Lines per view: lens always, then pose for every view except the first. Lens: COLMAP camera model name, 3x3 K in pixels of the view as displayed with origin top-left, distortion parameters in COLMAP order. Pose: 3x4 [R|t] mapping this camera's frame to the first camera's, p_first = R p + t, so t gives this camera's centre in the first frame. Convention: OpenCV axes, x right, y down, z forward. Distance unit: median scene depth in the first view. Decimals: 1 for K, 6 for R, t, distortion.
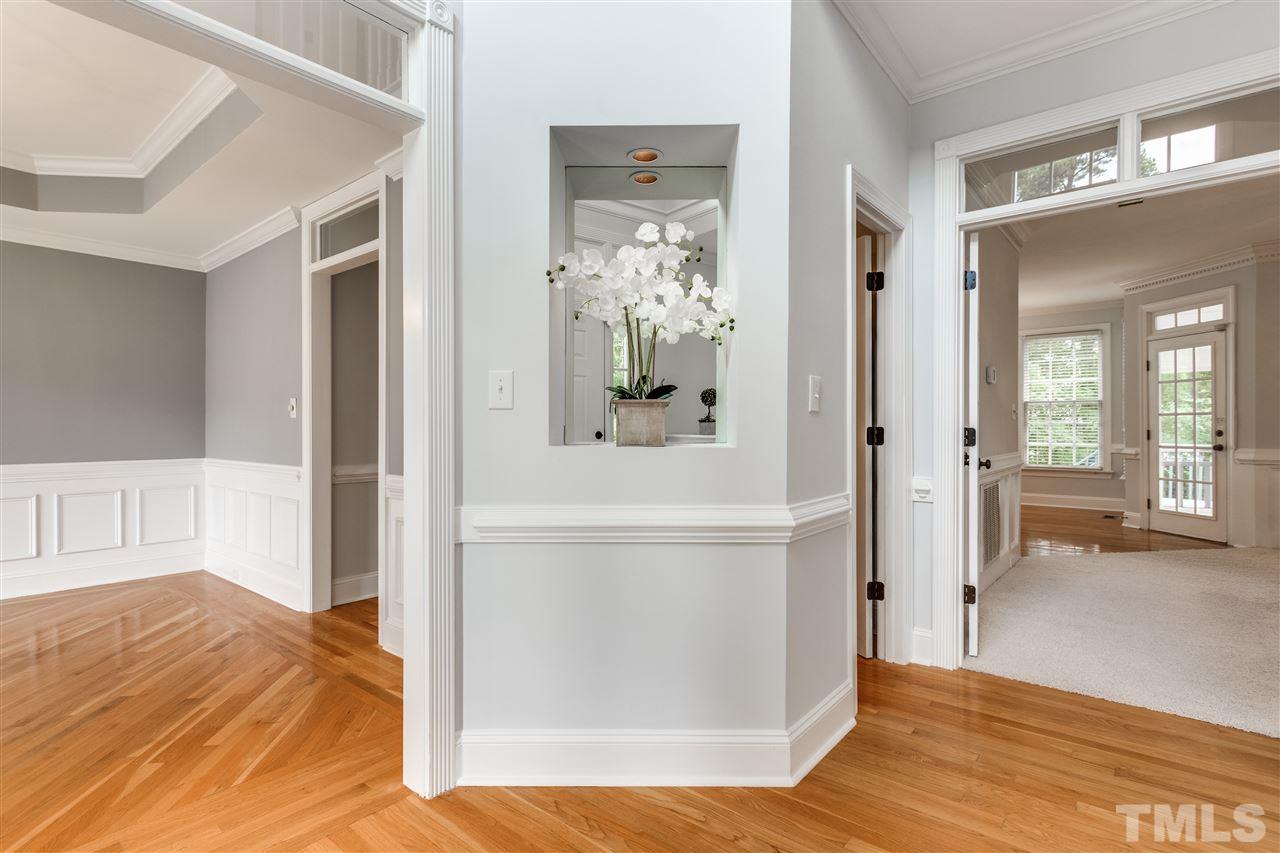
lens RADIAL K [[627.9, 0, 640.0], [0, 627.9, 426.5], [0, 0, 1]] dist [0.015646, 0.000295]
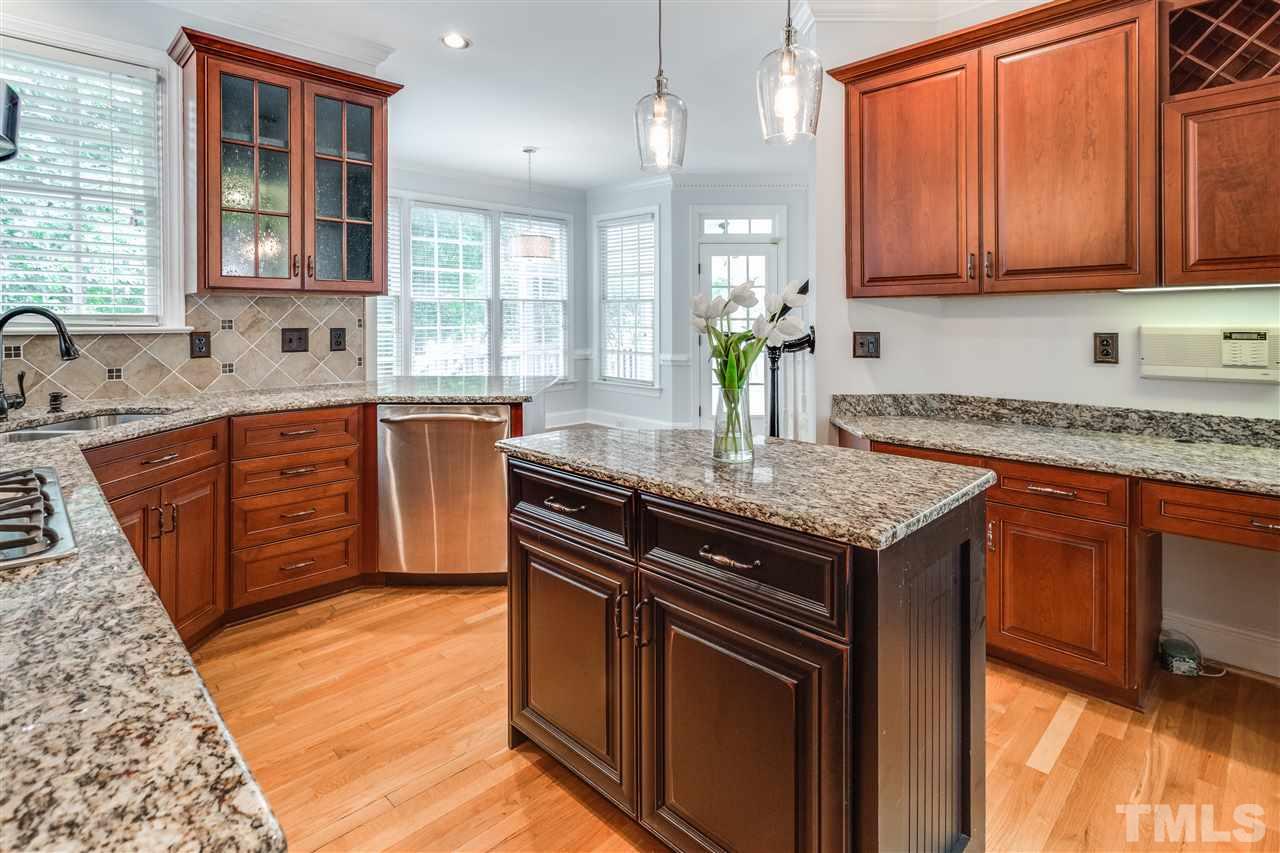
lens RADIAL K [[627.9, 0, 640.0], [0, 627.9, 426.5], [0, 0, 1]] dist [0.015646, 0.000295]
pose [[0.101501, -0.151819, 0.983183, -0.212488], [0.003470, 0.988335, 0.152257, -0.004196], [-0.994829, -0.012043, 0.100844, 1.013813]]
